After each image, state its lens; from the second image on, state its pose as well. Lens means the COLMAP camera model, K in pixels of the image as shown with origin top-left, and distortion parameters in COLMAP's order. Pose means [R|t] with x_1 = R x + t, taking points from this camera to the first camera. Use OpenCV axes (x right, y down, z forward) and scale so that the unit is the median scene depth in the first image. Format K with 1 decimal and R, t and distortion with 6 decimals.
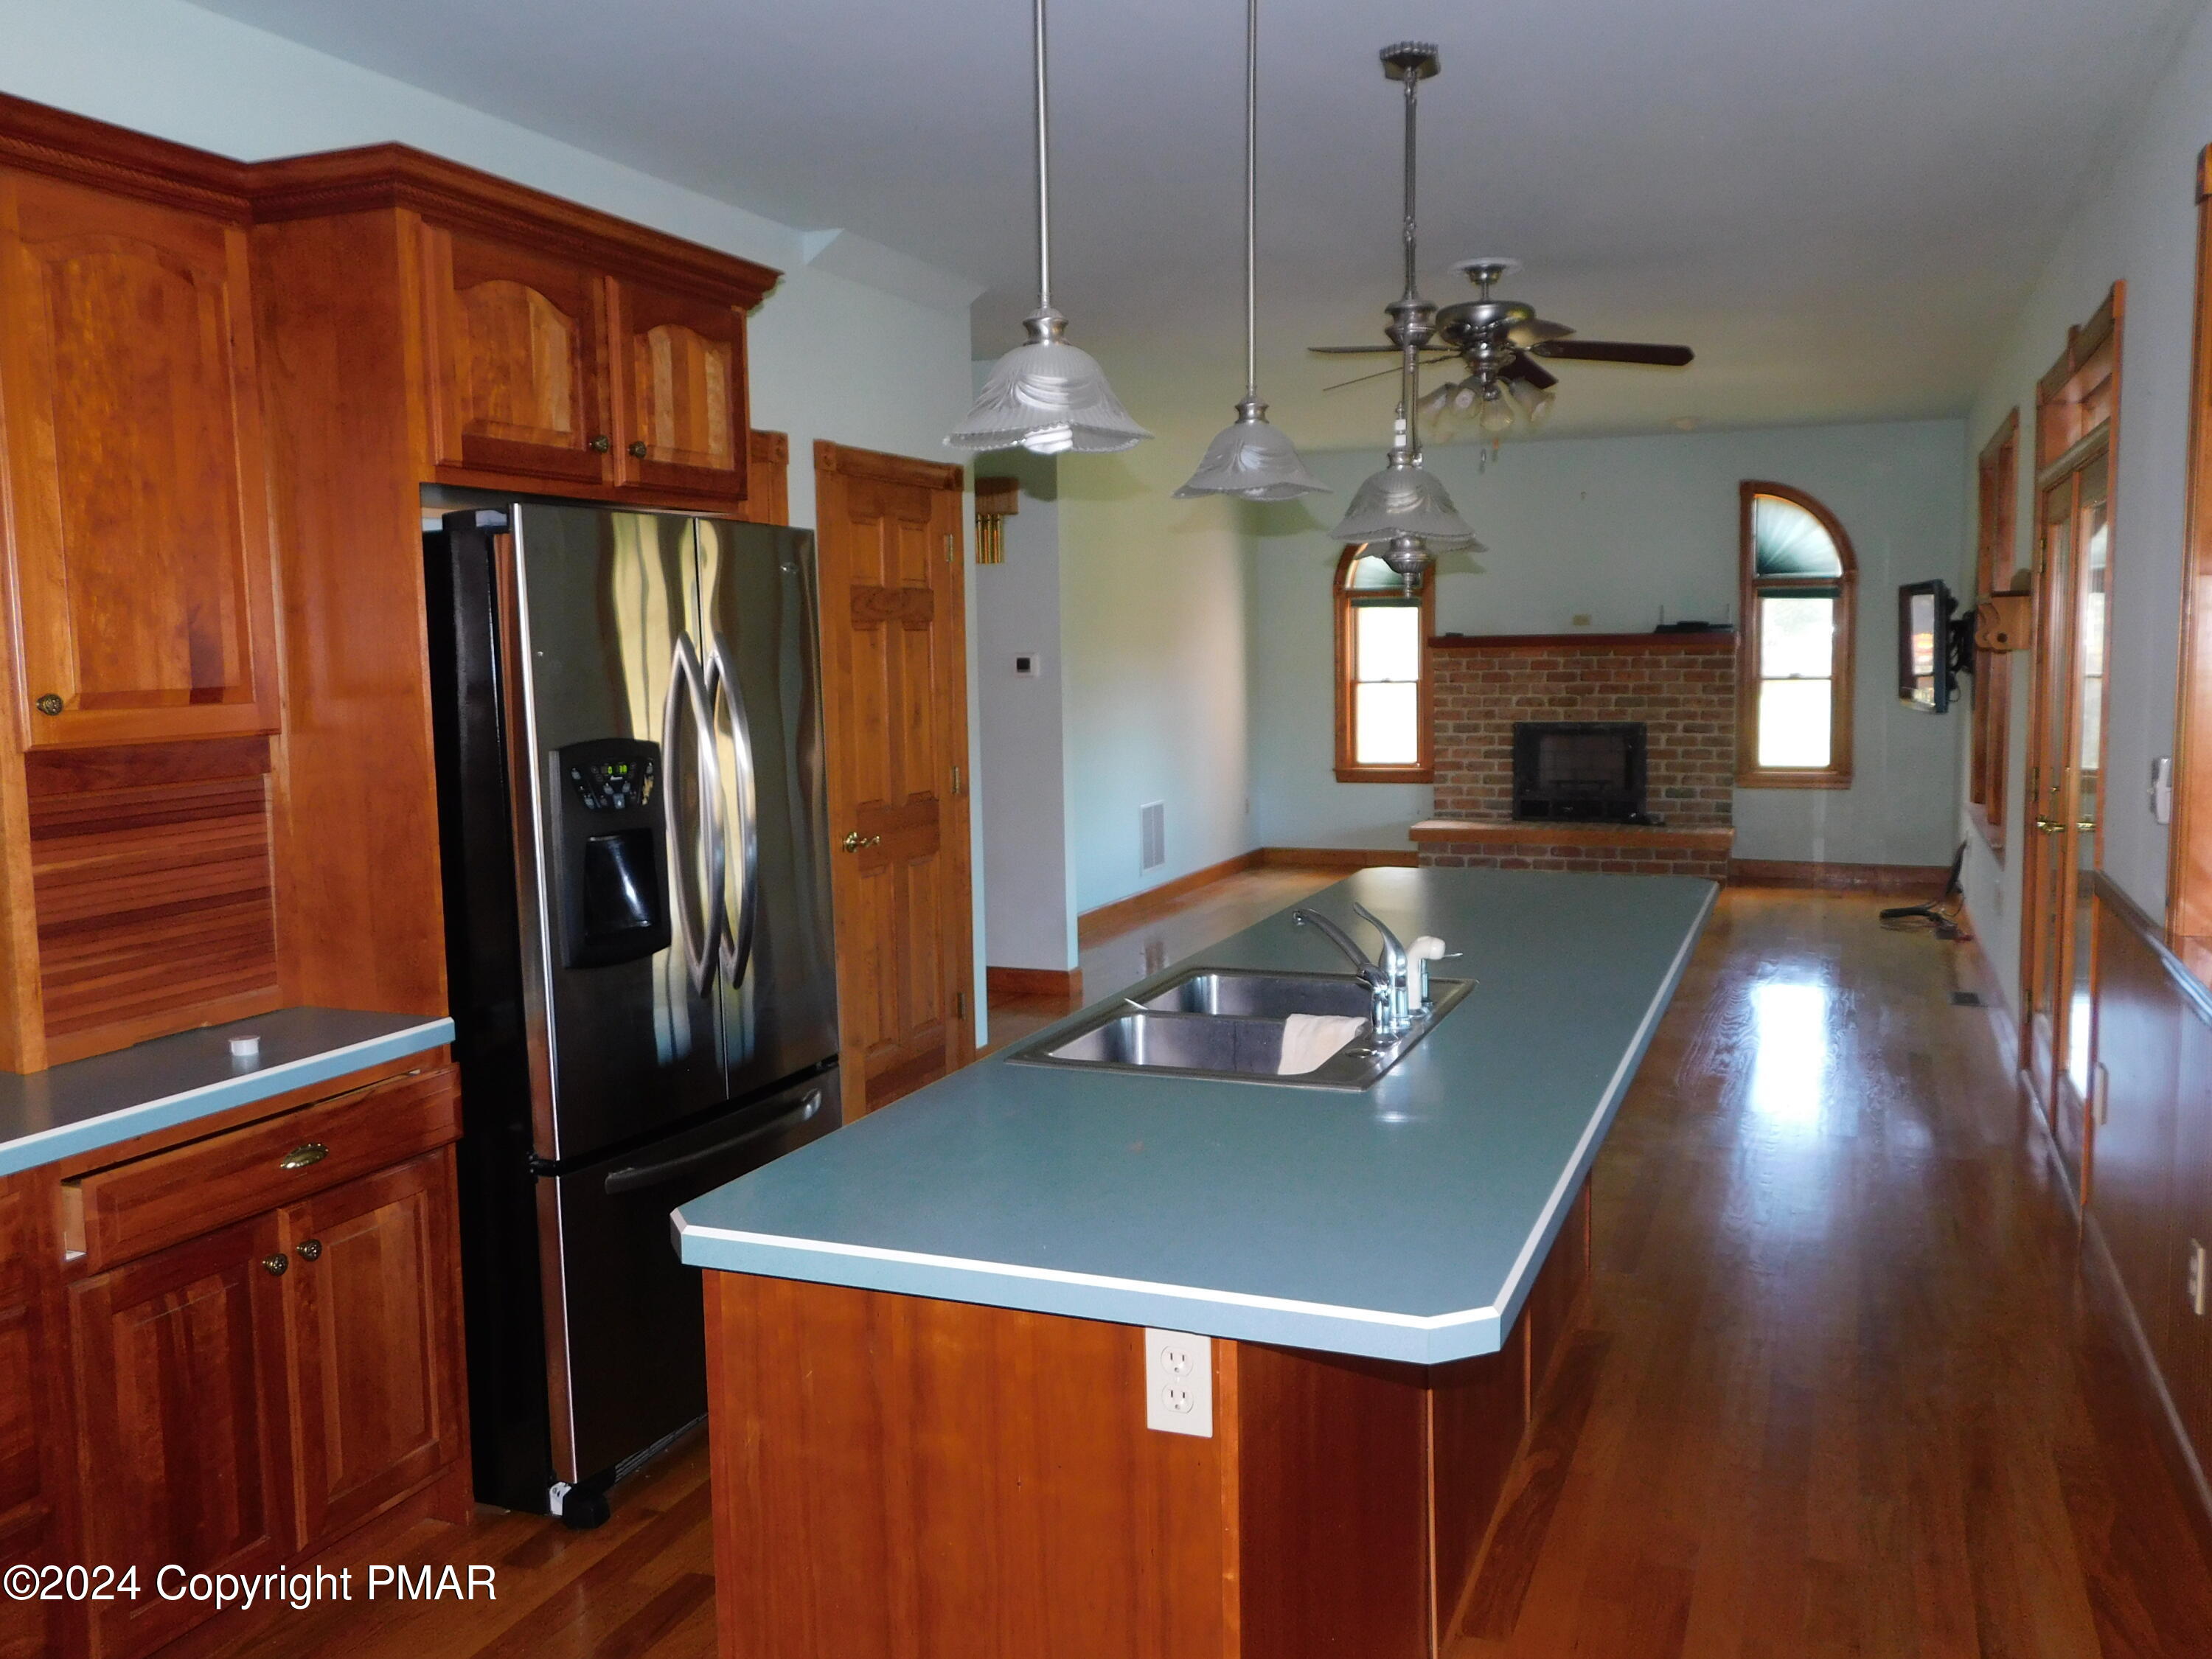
lens RADIAL K [[1831.6, 0, 1106.6], [0, 1831.6, 831.3], [0, 0, 1]] dist [0.006032, 0.003252]
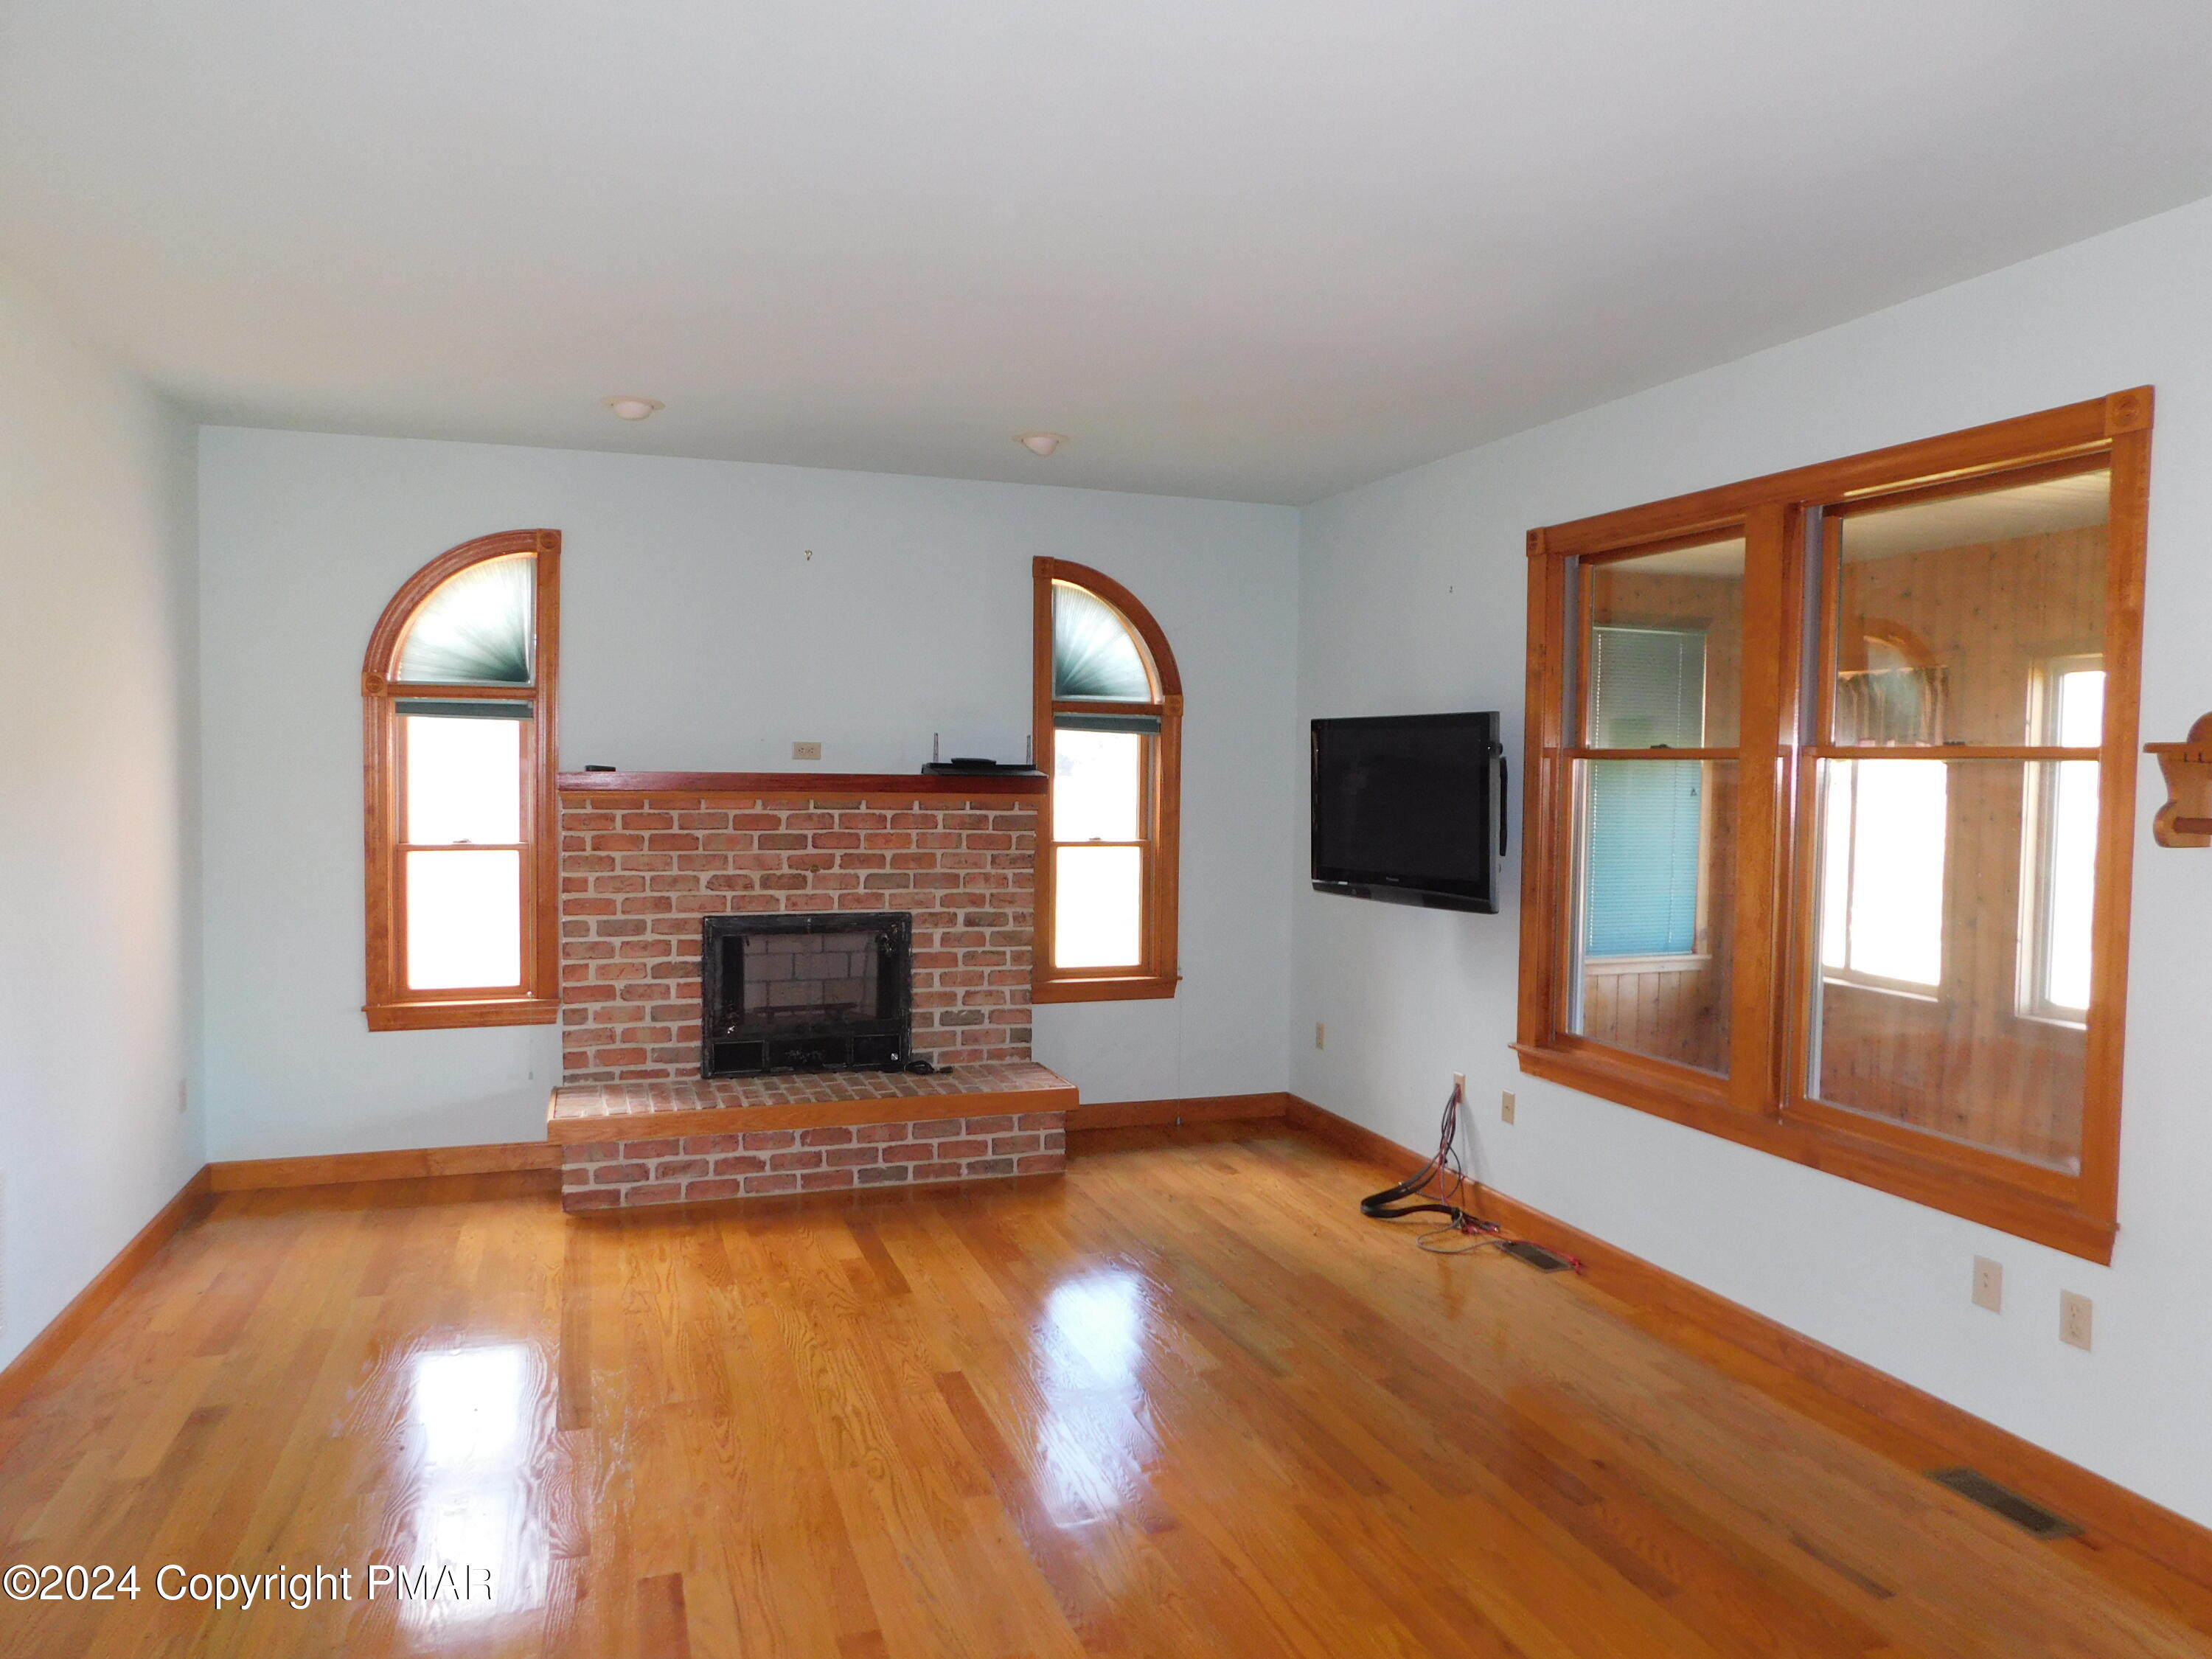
lens RADIAL K [[1482.3, 0, 1120.5], [0, 1482.3, 833.6], [0, 0, 1]] dist [-0.025702, 0.024898]
pose [[0.757518, 0.001031, 0.652814, 0.008830], [0.045255, 0.997510, -0.054089, -0.055050], [-0.651244, 0.070517, 0.755585, 0.552331]]
